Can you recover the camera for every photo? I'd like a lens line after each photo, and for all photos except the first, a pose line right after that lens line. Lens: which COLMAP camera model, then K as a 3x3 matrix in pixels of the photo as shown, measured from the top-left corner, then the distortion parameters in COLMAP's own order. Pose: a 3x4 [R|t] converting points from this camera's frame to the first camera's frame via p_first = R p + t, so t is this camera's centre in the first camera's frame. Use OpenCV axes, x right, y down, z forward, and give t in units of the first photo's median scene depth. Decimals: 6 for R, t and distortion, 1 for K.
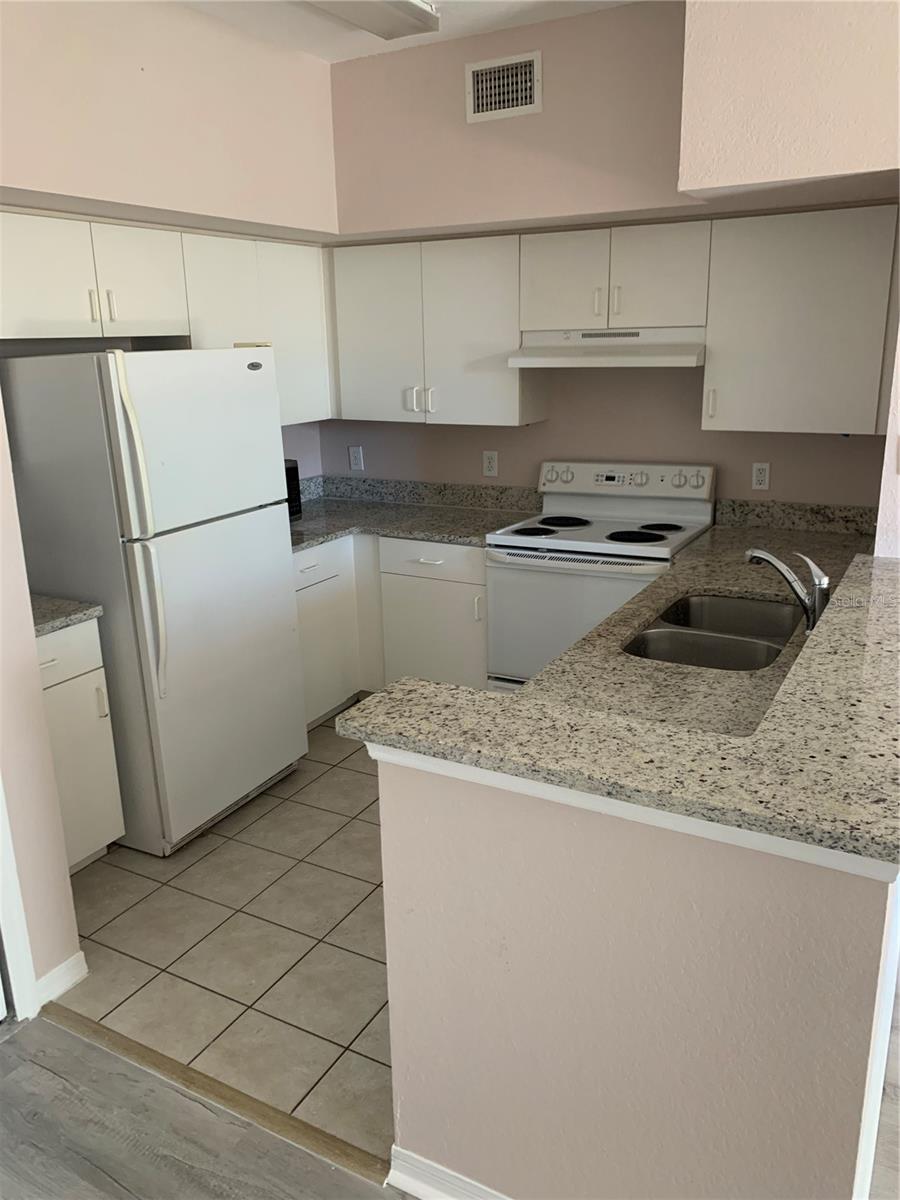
lens RADIAL K [[922.5, 0, 443.5], [0, 922.5, 597.2], [0, 0, 1]] dist [0.023389, -0.025045]
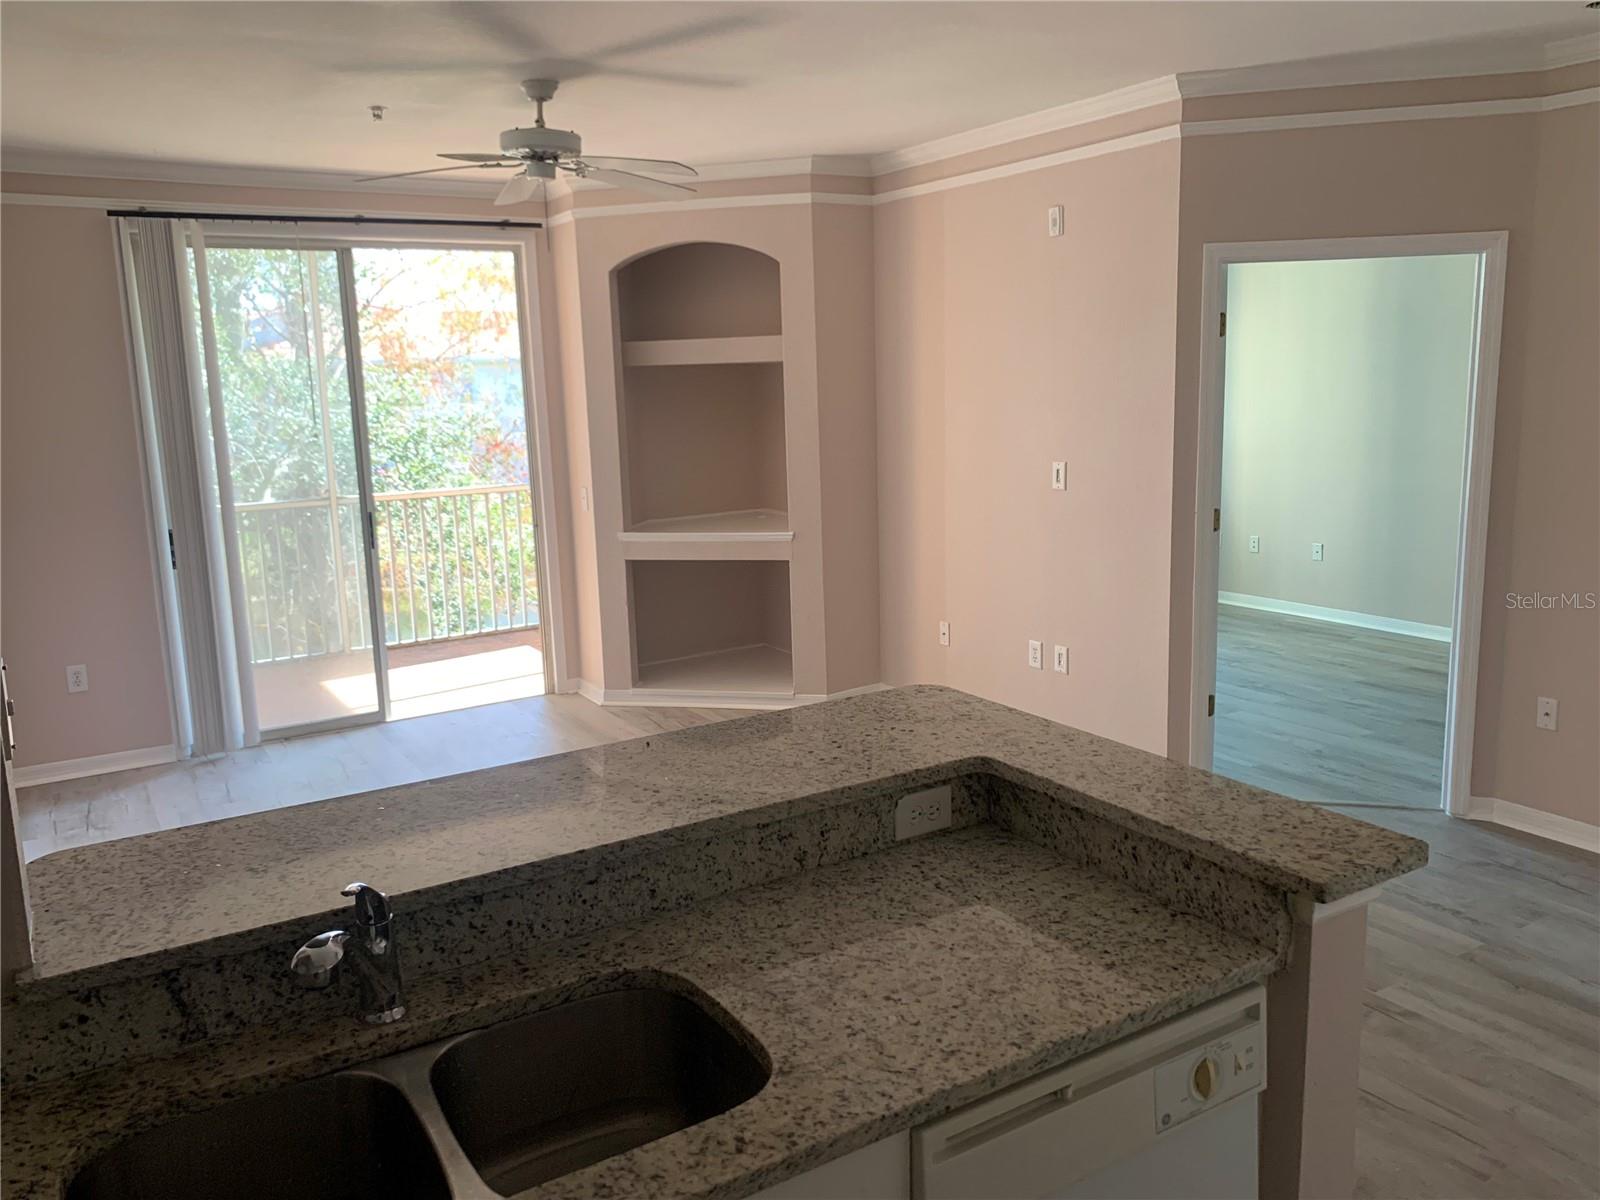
lens RADIAL K [[1230.0, 0, 799.4], [0, 1230.0, 596.4], [0, 0, 1]] dist [0.023389, -0.025045]
pose [[-0.878720, -0.037419, 0.475869, -0.072914], [0.175844, 0.901437, 0.395588, -0.294643], [-0.443768, 0.431290, -0.785531, 1.031153]]
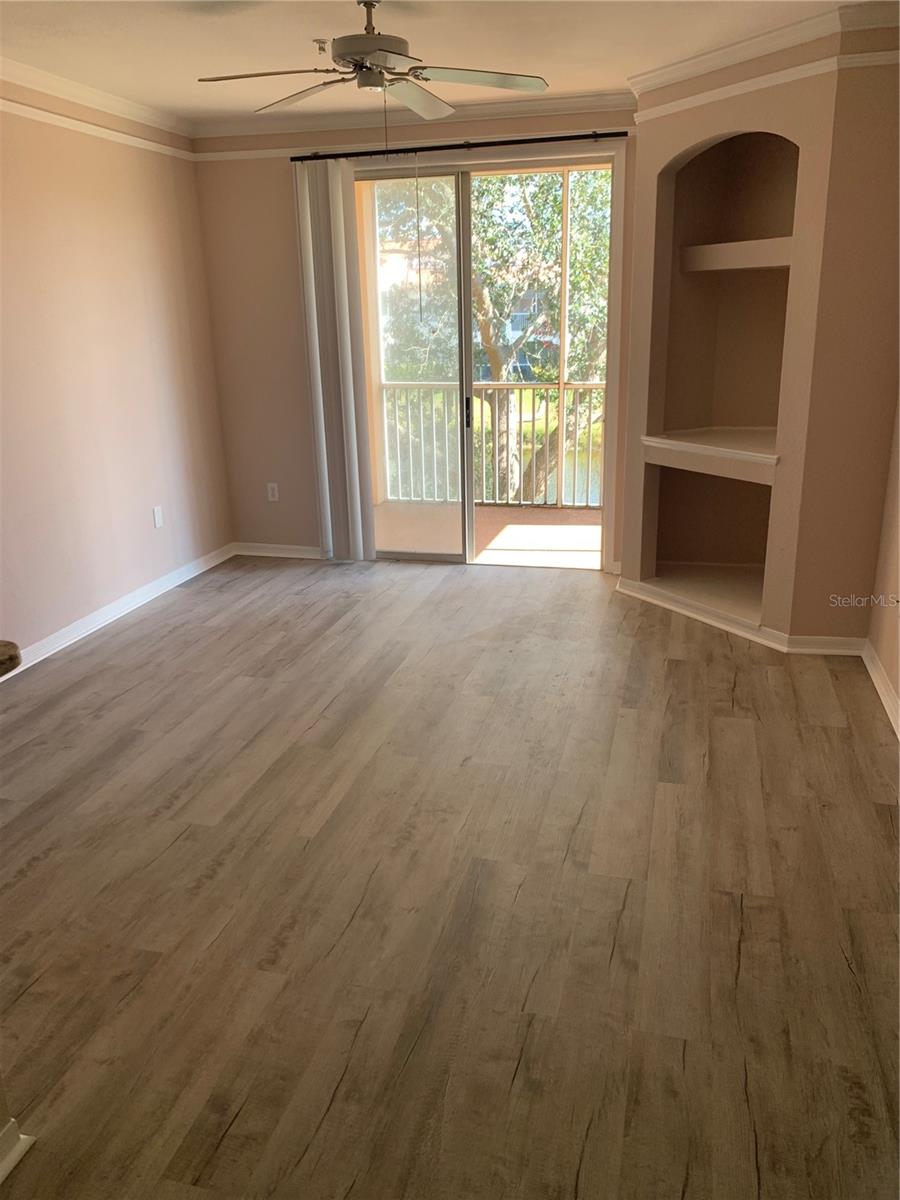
lens RADIAL K [[922.5, 0, 452.9], [0, 922.5, 598.4], [0, 0, 1]] dist [0.023389, -0.025045]
pose [[-0.257503, -0.268041, 0.928357, -0.336425], [0.287775, 0.895886, 0.338487, -0.029934], [-0.922430, 0.354320, -0.153558, 0.187018]]
